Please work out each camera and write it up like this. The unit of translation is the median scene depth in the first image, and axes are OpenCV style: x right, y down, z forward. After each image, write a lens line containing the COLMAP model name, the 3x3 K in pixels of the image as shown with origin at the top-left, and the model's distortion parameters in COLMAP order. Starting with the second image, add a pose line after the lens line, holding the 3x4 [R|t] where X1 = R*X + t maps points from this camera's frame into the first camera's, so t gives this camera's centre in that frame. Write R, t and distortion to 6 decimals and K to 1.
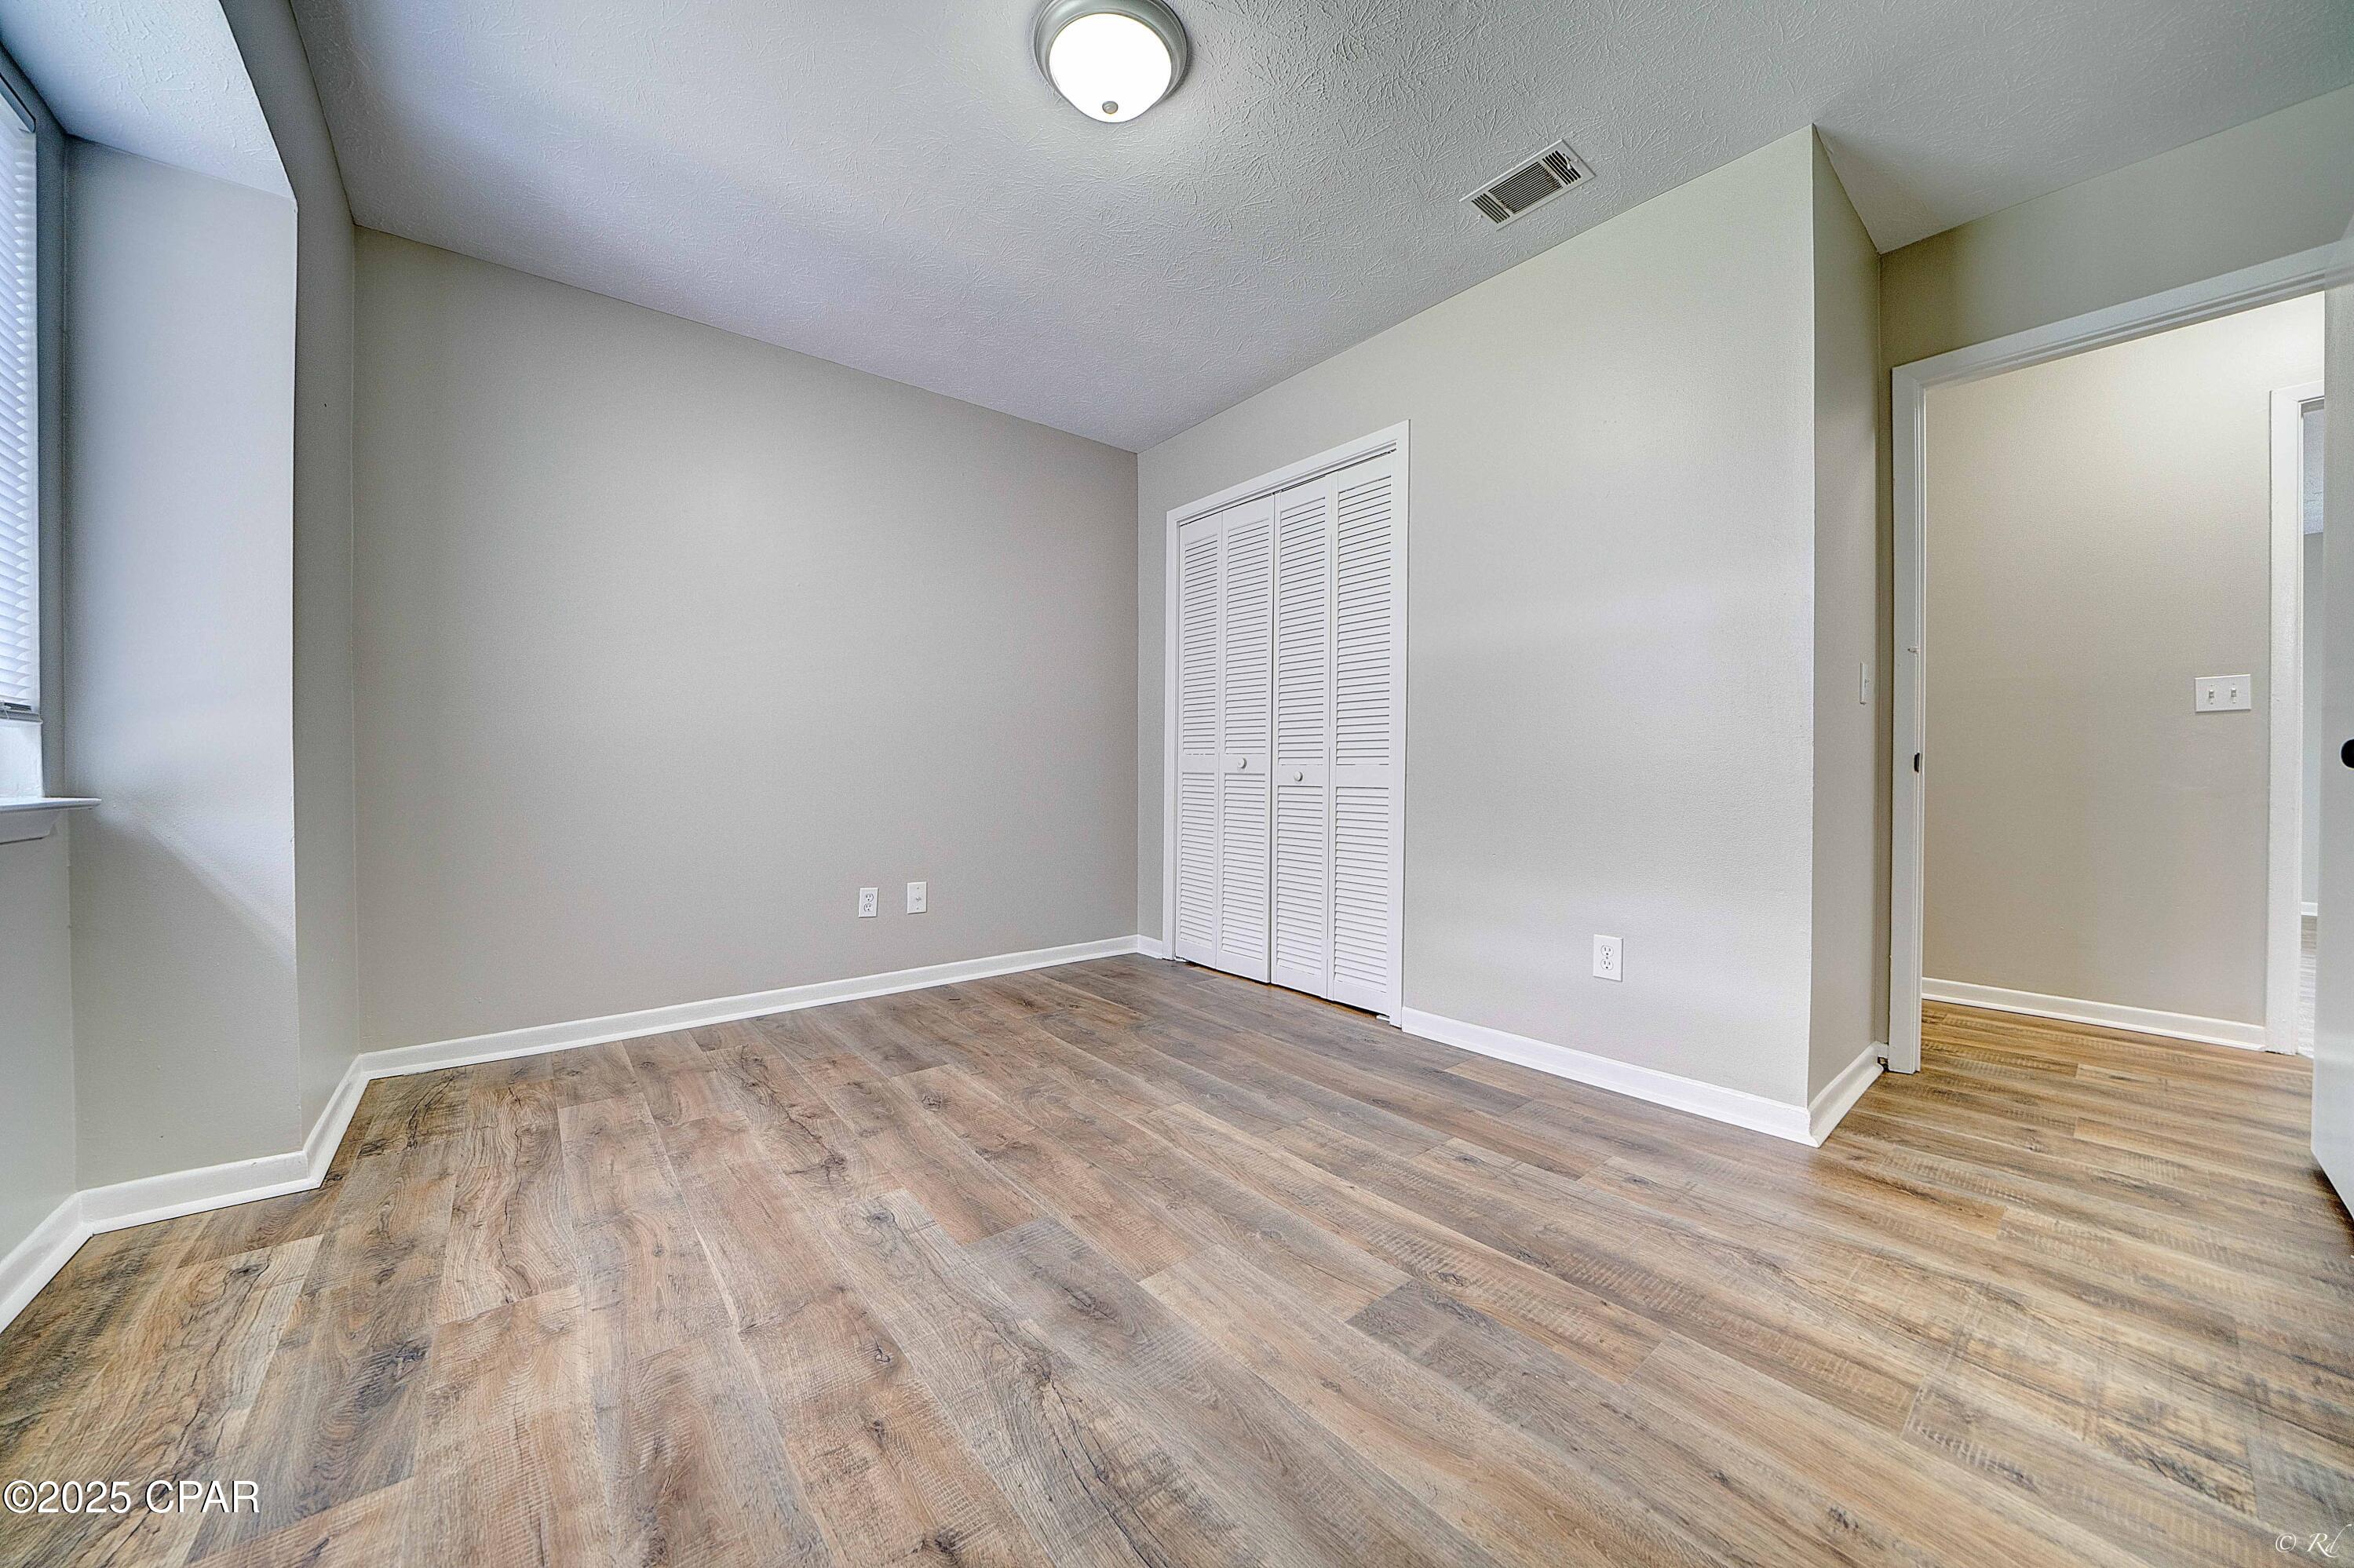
lens RADIAL K [[832.2, 0, 1157.9], [0, 832.2, 787.1], [0, 0, 1]] dist [-0.014923, 0.000328]
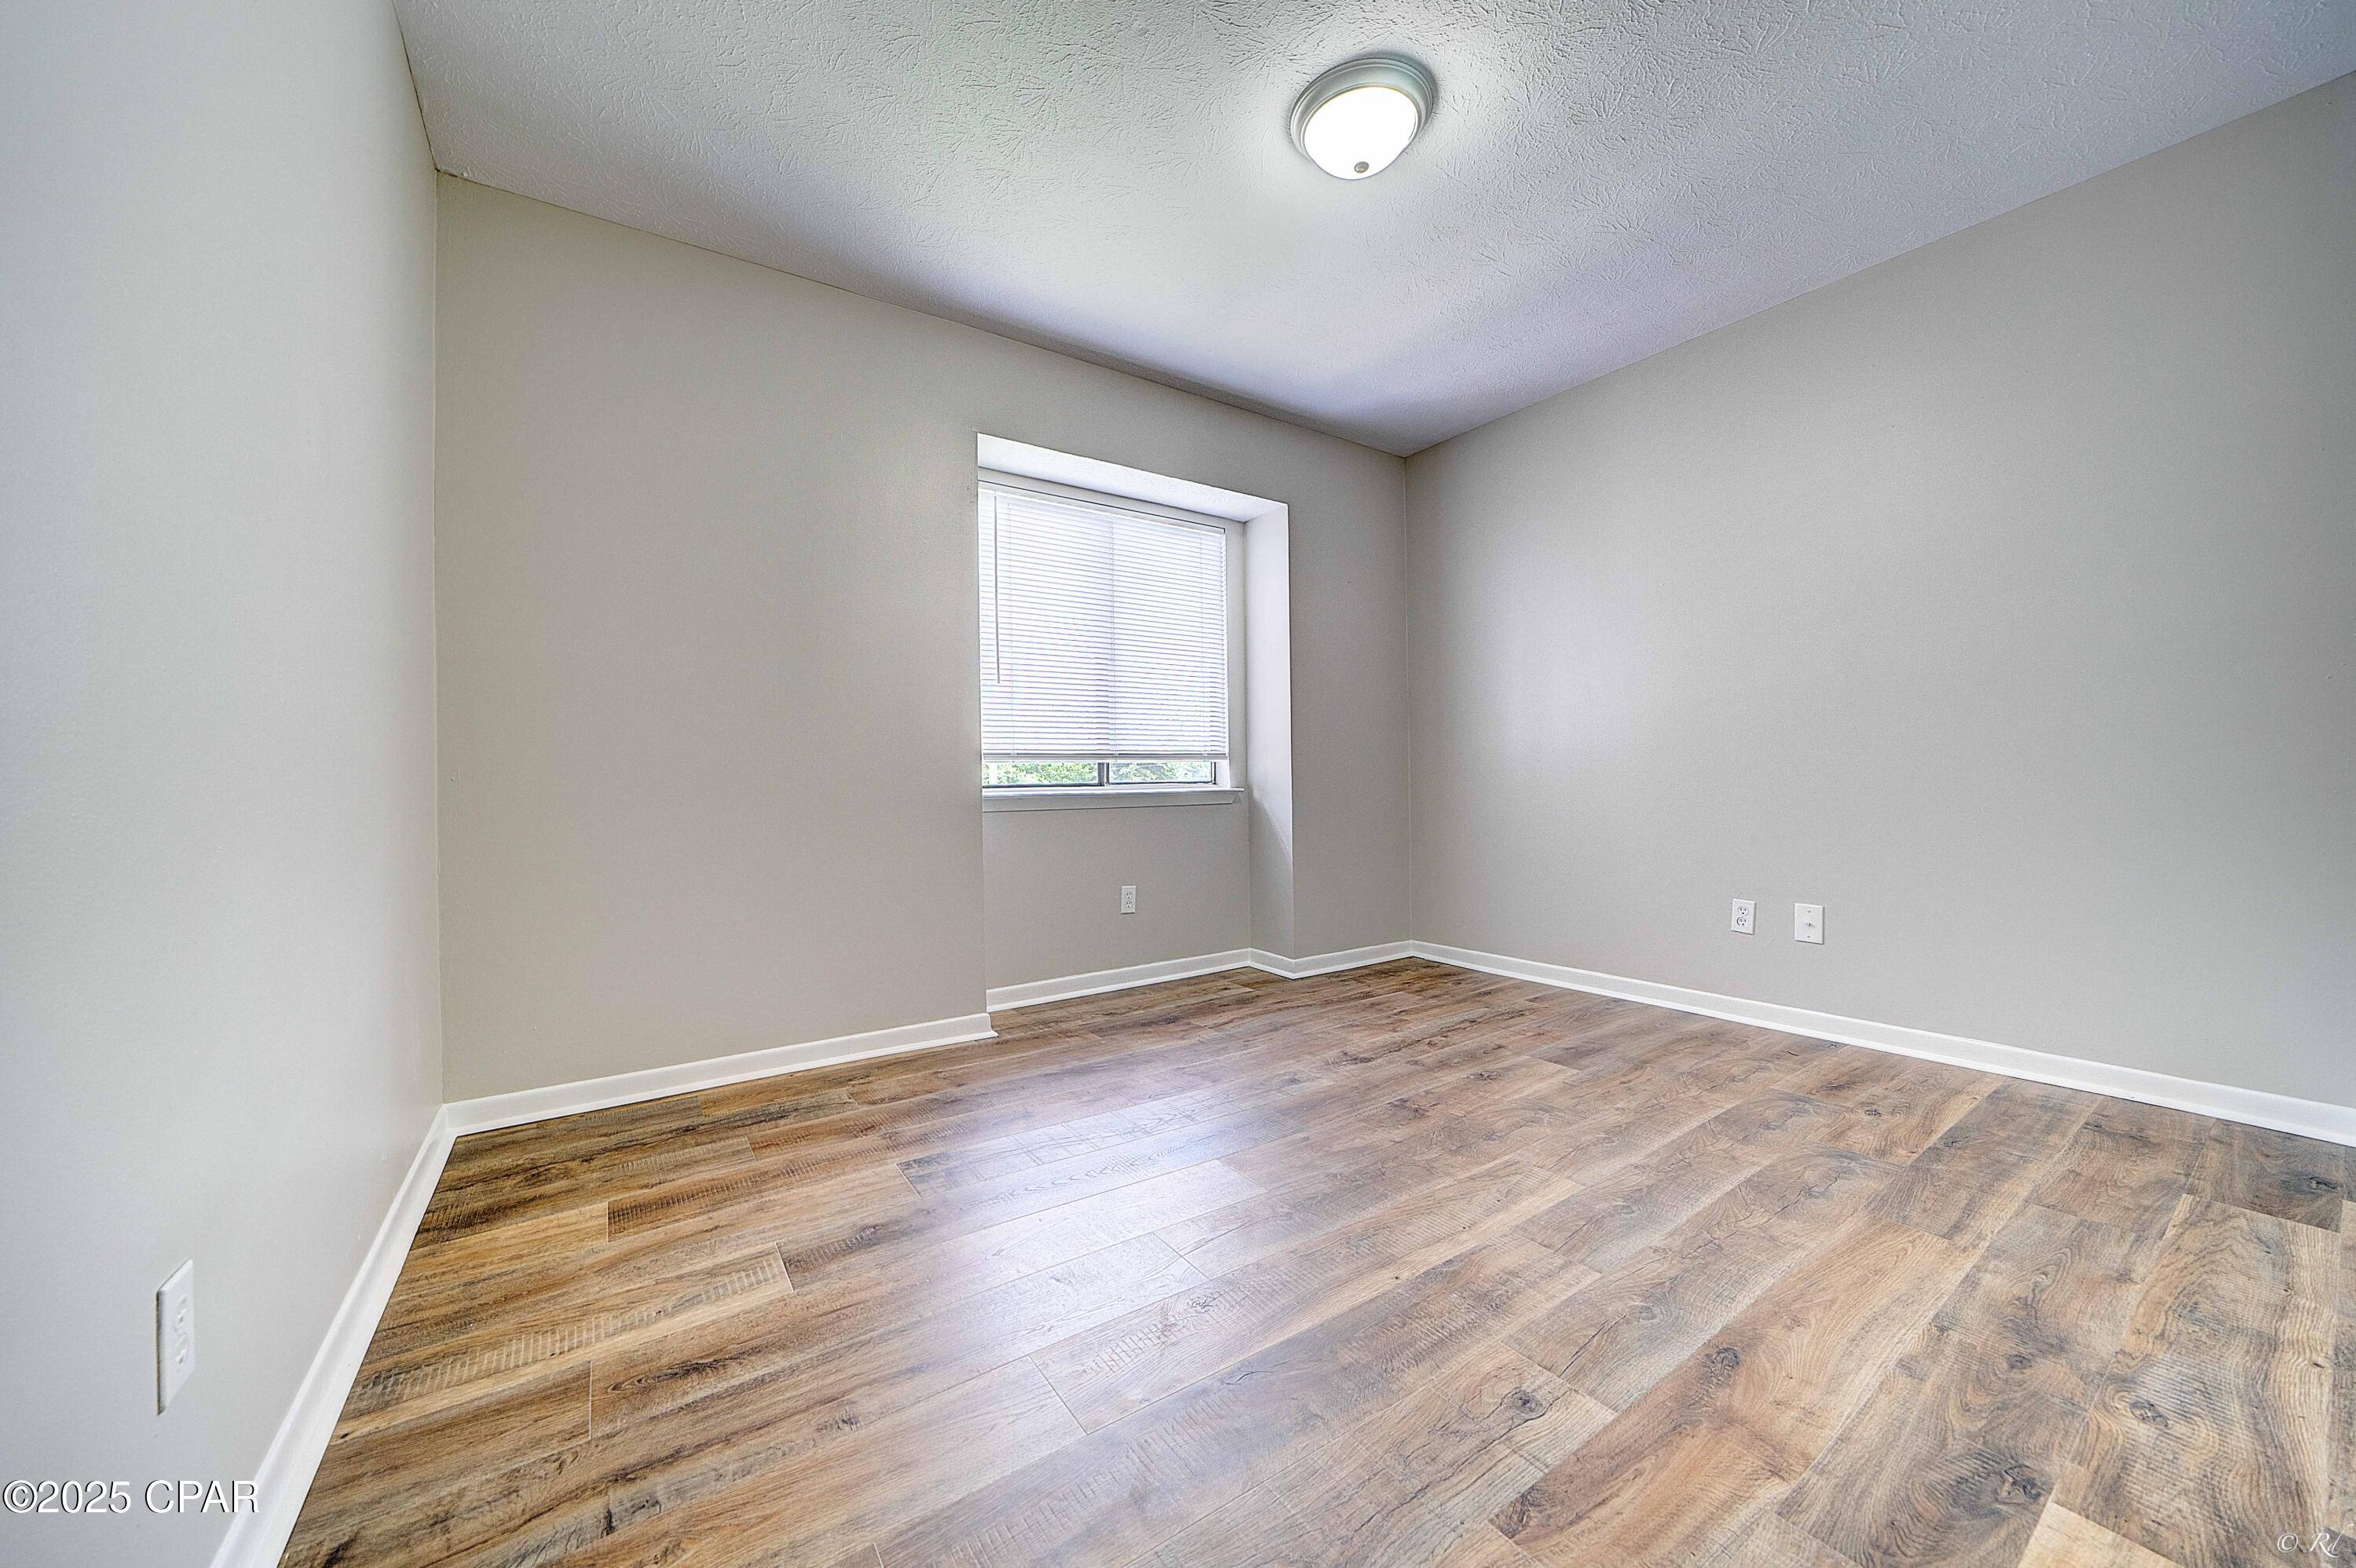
lens RADIAL K [[832.9, 0, 1161.8], [0, 832.9, 777.7], [0, 0, 1]] dist [-0.014923, 0.000328]
pose [[-0.089346, -0.004001, -0.995993, 0.854557], [-0.001872, 0.999991, -0.003849, -0.006248], [0.995999, 0.001520, -0.089352, 0.670325]]
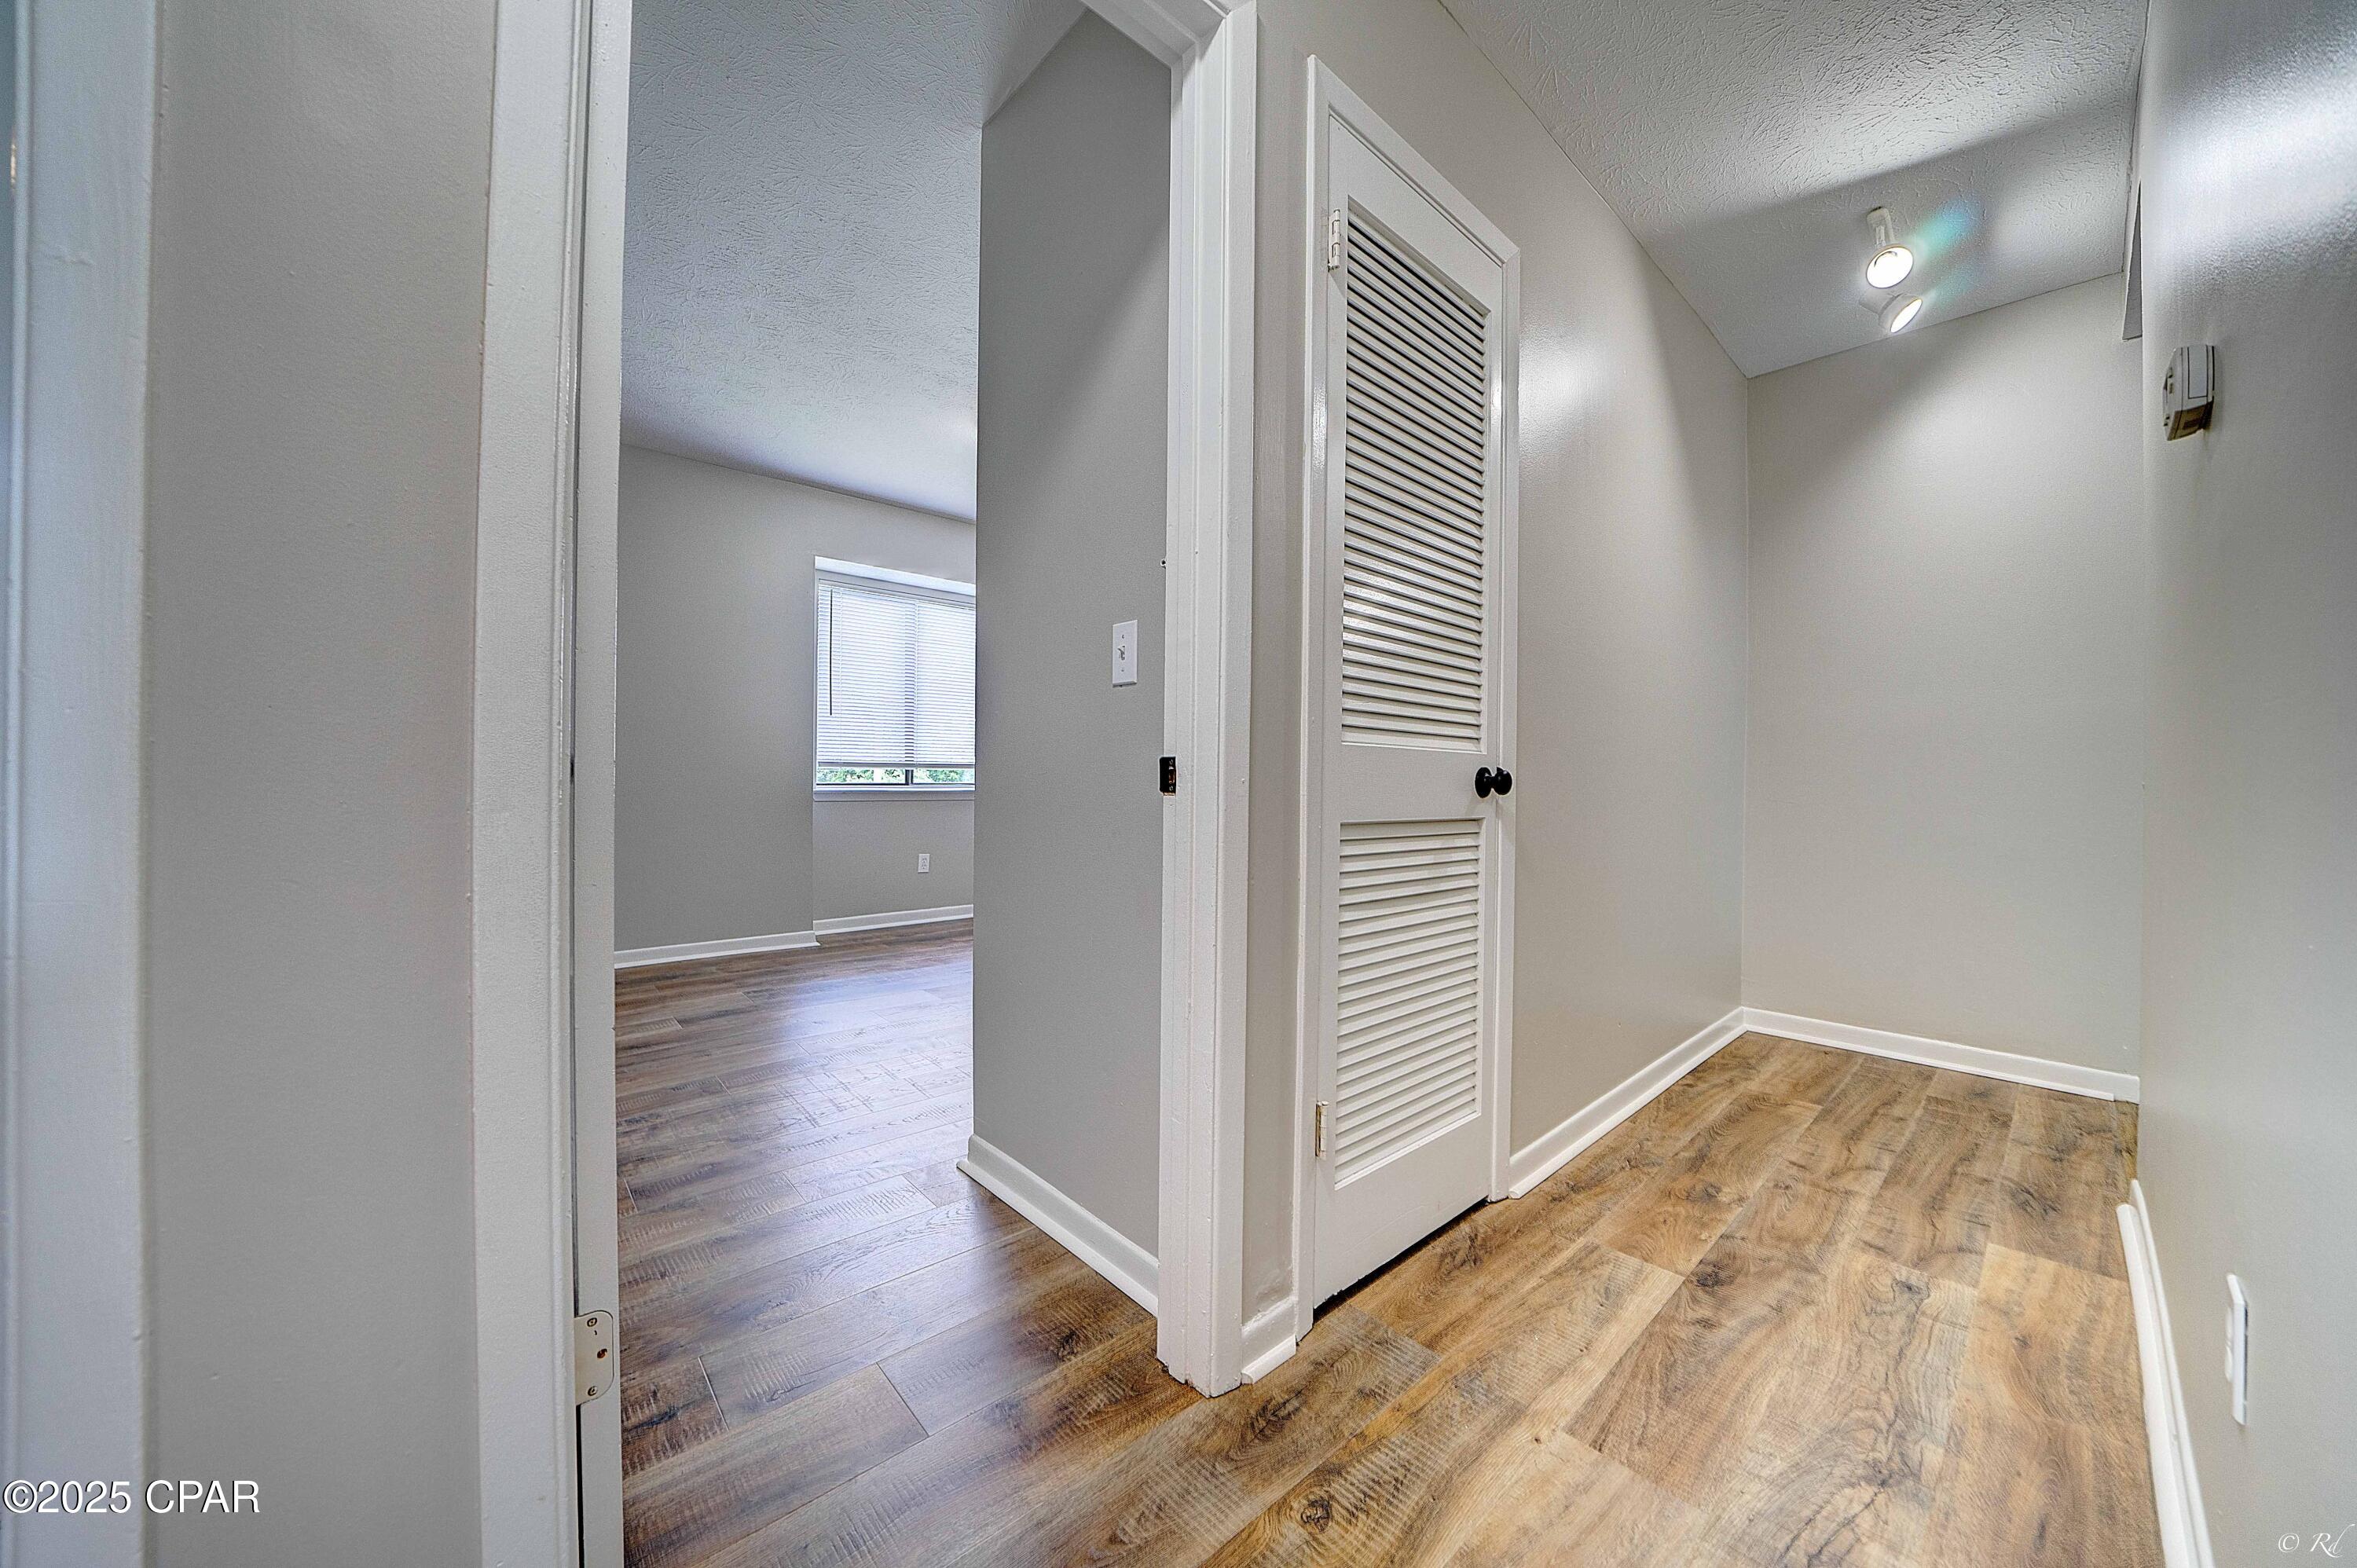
lens RADIAL K [[833.3, 0, 1176.7], [0, 833.3, 779.7], [0, 0, 1]] dist [-0.014923, 0.000328]
pose [[0.040499, -0.009875, -0.999131, 1.894533], [-0.006368, 0.999928, -0.010141, 0.009781], [0.999159, 0.006773, 0.040433, 1.217829]]
